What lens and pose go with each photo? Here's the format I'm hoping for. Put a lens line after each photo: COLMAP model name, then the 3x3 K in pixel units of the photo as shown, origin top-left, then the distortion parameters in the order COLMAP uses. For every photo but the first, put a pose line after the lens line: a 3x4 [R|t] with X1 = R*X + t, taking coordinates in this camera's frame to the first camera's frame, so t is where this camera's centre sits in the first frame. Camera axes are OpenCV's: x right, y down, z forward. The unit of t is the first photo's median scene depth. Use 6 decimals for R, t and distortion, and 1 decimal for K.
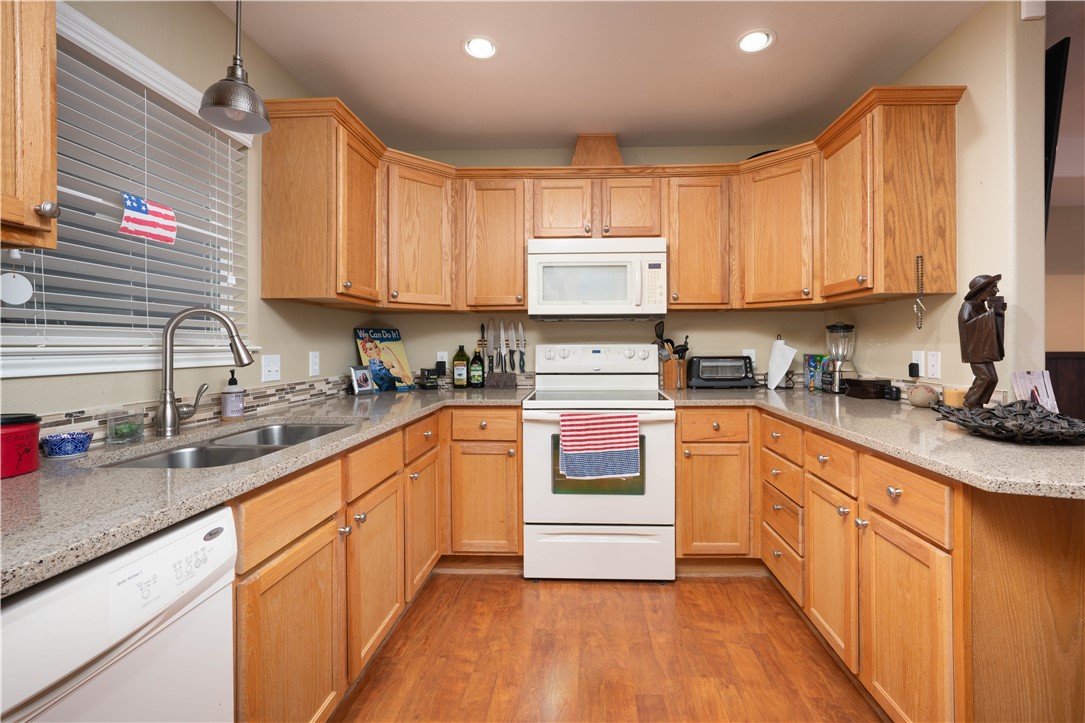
lens RADIAL K [[472.1, 0, 547.0], [0, 472.1, 343.2], [0, 0, 1]] dist [-0.003353, -0.002681]
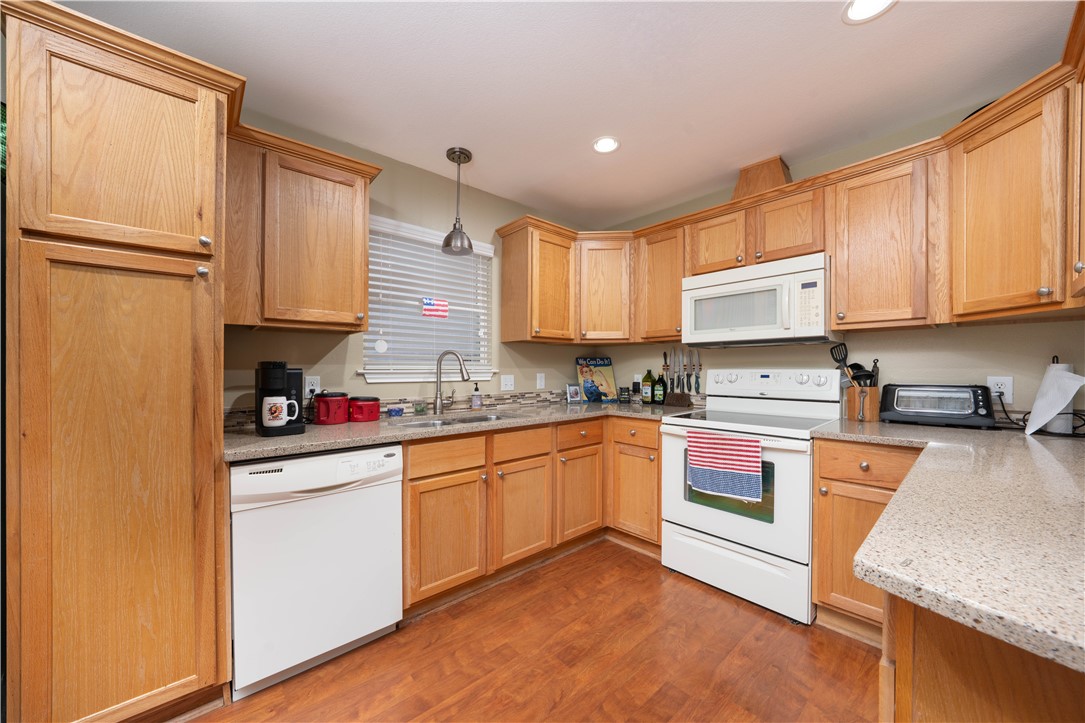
lens RADIAL K [[387.8, 0, 543.0], [0, 387.8, 366.9], [0, 0, 1]] dist [-0.001034, 0.001030]
pose [[0.699281, -0.000849, -0.714846, 0.430538], [0.002156, 0.999997, 0.000921, -0.004804], [0.714844, -0.002186, 0.699281, 0.095407]]
